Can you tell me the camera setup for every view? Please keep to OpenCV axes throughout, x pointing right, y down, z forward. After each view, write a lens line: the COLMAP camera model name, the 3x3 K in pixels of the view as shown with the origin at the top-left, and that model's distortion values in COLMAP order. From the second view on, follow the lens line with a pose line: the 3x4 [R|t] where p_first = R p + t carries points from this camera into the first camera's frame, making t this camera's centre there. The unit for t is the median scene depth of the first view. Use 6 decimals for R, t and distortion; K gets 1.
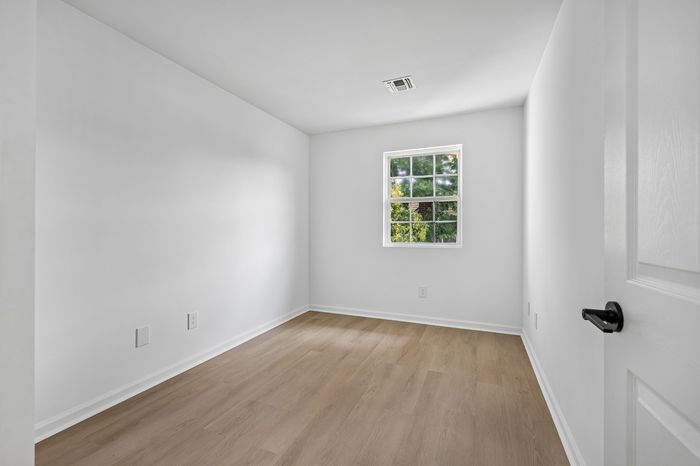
lens RADIAL K [[295.1, 0, 348.3], [0, 295.1, 229.3], [0, 0, 1]] dist [-0.000093, 0.000183]
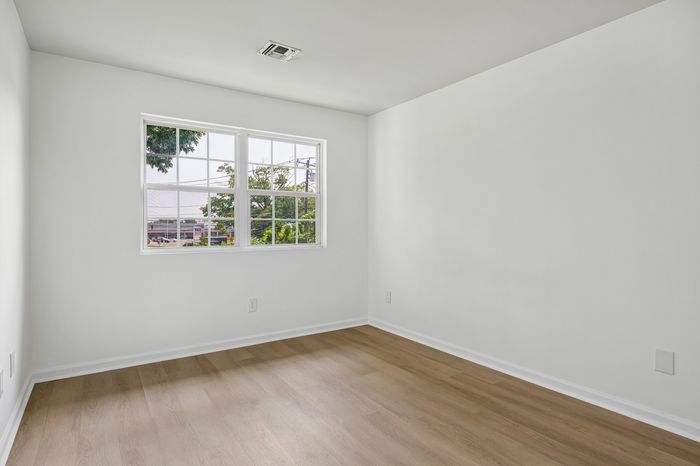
lens RADIAL K [[382.8, 0, 350.0], [0, 382.8, 233.0], [0, 0, 1]] dist [-0.000758, -0.000249]
pose [[0.531143, -0.004382, 0.847271, -0.402860], [-0.001289, 0.999981, 0.005980, 0.003785], [-0.847281, -0.004269, 0.531128, 0.173319]]
